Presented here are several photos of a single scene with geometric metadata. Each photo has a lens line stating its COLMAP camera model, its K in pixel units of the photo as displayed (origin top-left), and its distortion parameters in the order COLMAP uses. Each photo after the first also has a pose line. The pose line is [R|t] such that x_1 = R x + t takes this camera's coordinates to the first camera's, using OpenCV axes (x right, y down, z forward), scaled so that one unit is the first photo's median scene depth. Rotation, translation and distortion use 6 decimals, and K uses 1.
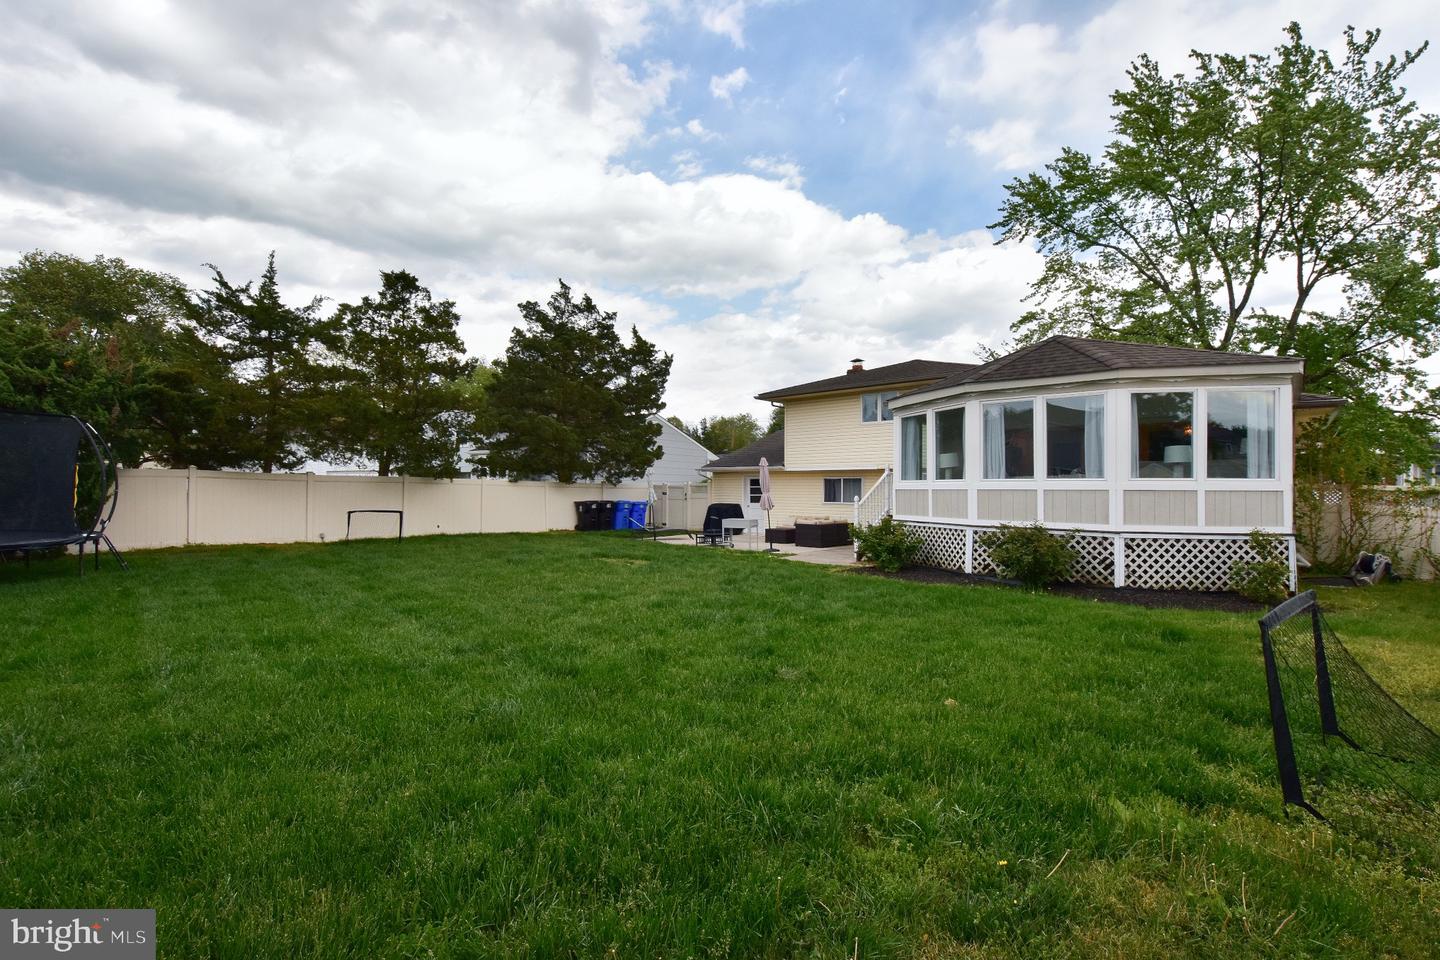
lens RADIAL K [[637.5, 0, 720.0], [0, 637.5, 480.0], [0, 0, 1]] dist [-0.038595, 0.000570]
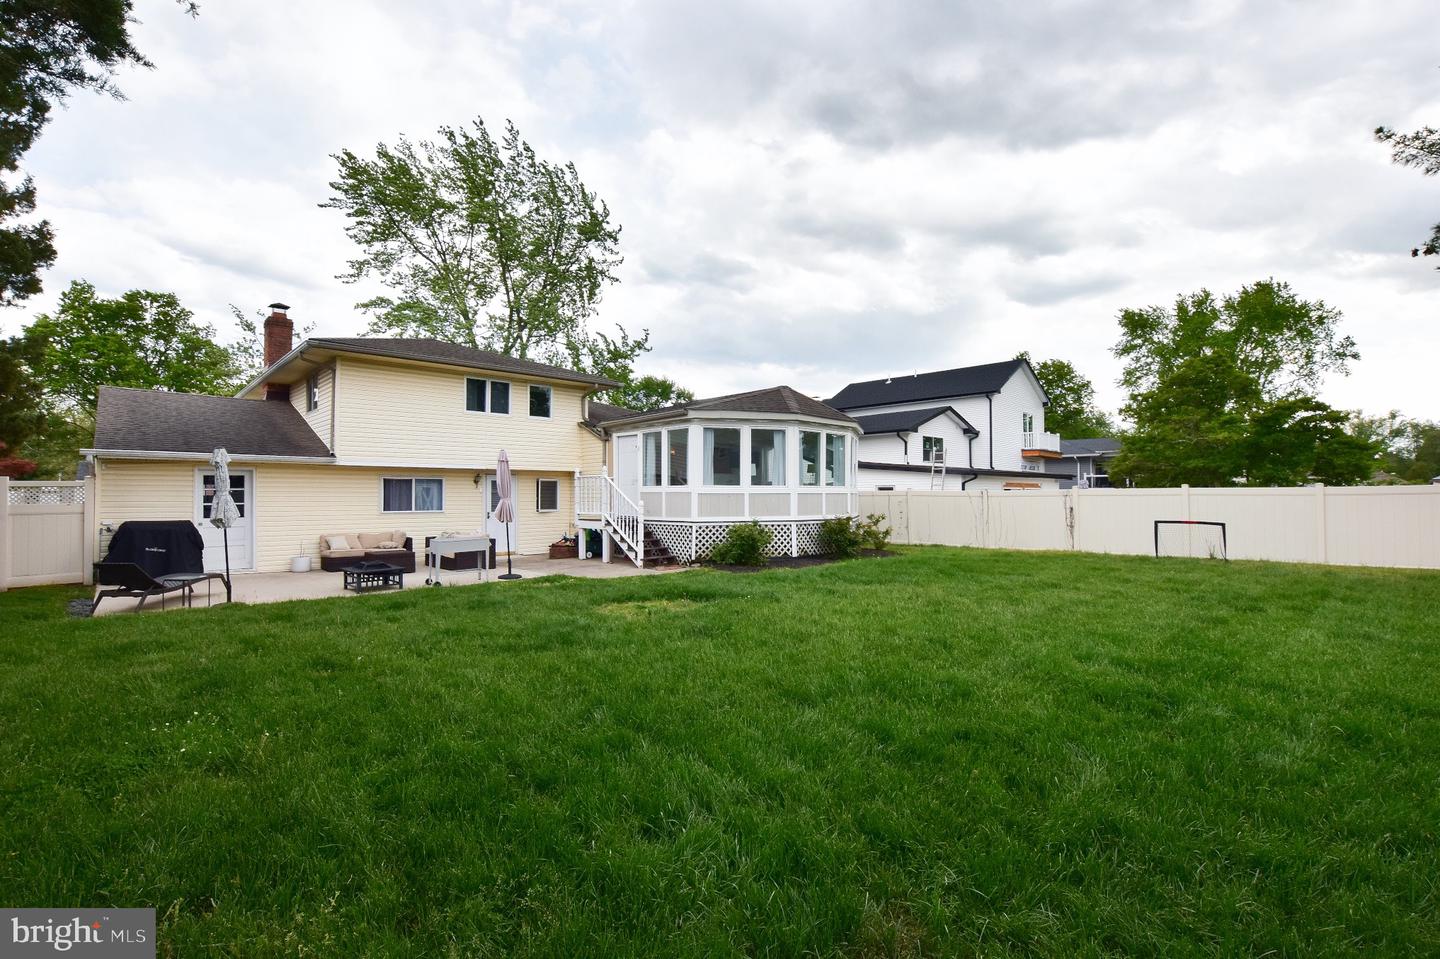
lens RADIAL K [[663.3, 0, 720.0], [0, 663.3, 479.5], [0, 0, 1]] dist [-0.045226, -0.000105]
pose [[0.084064, 0.016031, 0.996331, -0.987842], [-0.014207, 0.999788, -0.014888, 0.008711], [-0.996359, -0.012903, 0.084274, 1.025453]]
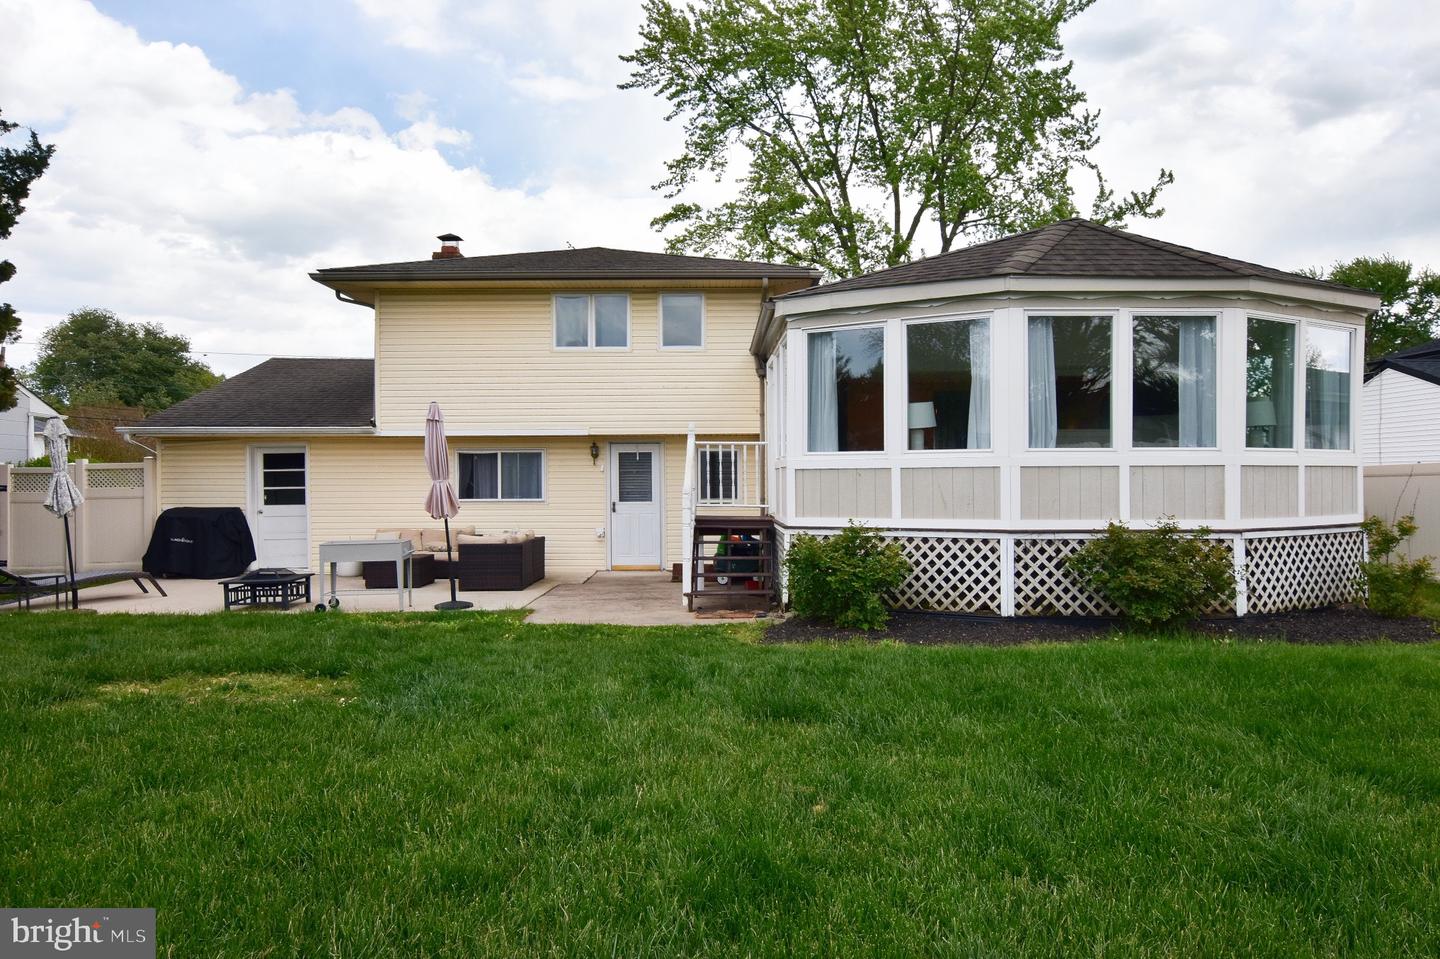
lens RADIAL K [[934.7, 0, 723.4], [0, 934.7, 500.3], [0, 0, 1]] dist [-0.000567, 0.000665]
pose [[0.744513, -0.026796, 0.667070, -0.333814], [0.000495, 0.999216, 0.039585, 0.011756], [-0.667608, -0.029141, 0.743942, 0.539804]]
